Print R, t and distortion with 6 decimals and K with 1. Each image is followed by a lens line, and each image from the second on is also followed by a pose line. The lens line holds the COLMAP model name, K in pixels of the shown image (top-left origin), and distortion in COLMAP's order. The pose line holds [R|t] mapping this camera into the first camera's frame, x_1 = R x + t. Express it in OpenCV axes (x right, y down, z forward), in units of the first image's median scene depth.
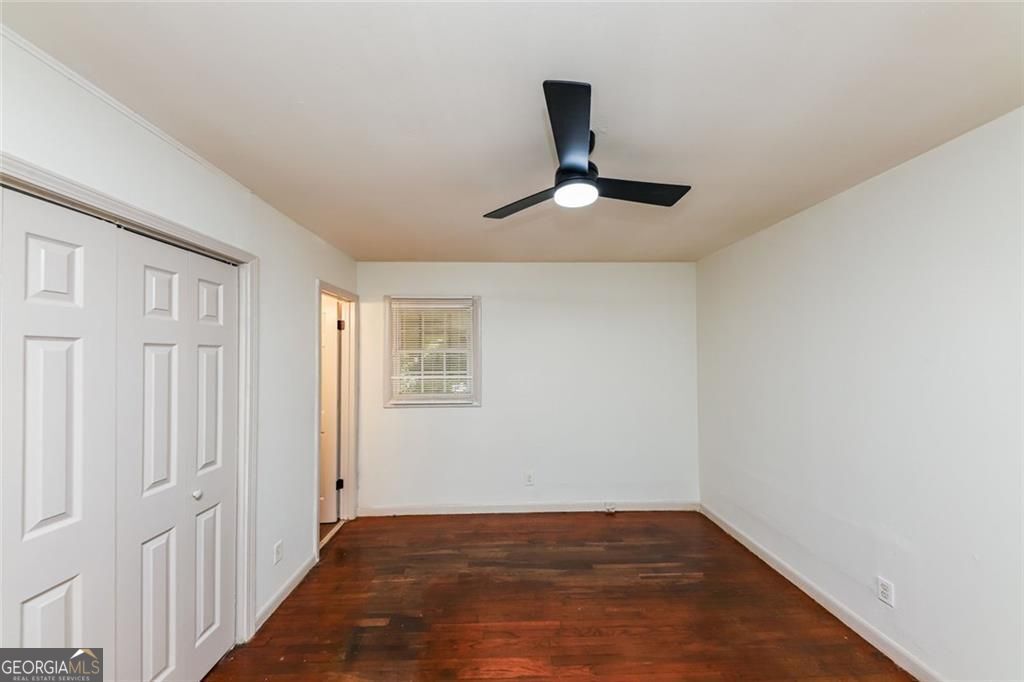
lens RADIAL K [[347.3, 0, 512.0], [0, 347.3, 341.0], [0, 0, 1]] dist [0.000255, -0.000026]
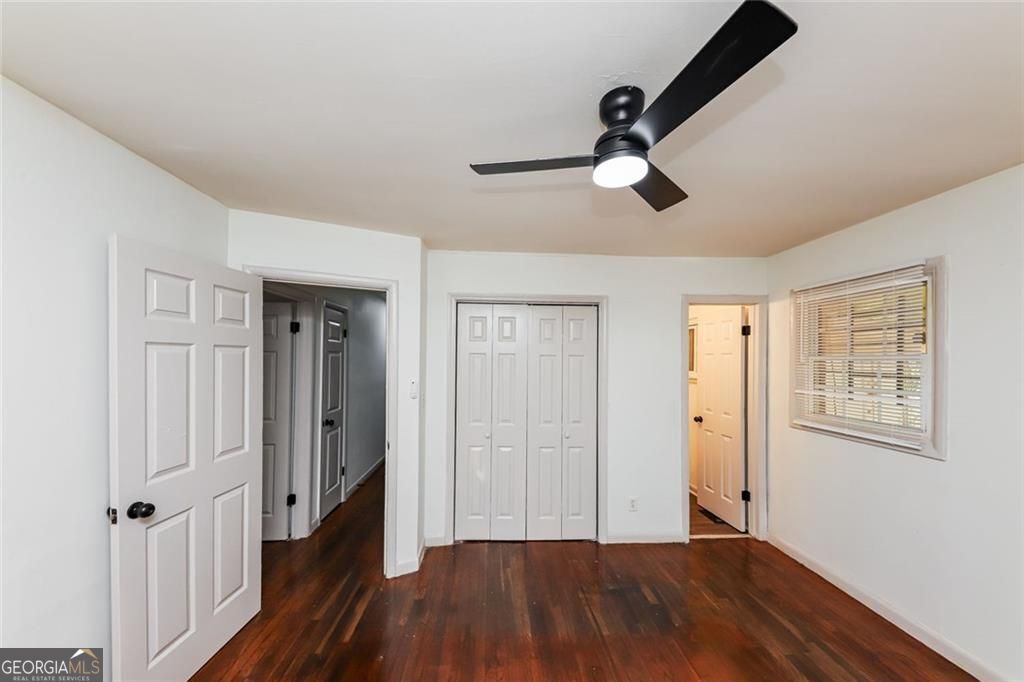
lens RADIAL K [[355.3, 0, 512.0], [0, 355.3, 341.0], [0, 0, 1]] dist [-0.000070, -0.000016]
pose [[0.024246, -0.044756, -0.998704, 0.493373], [0.022338, 0.998772, -0.044217, 0.013962], [0.999456, -0.021237, 0.025216, 0.337853]]
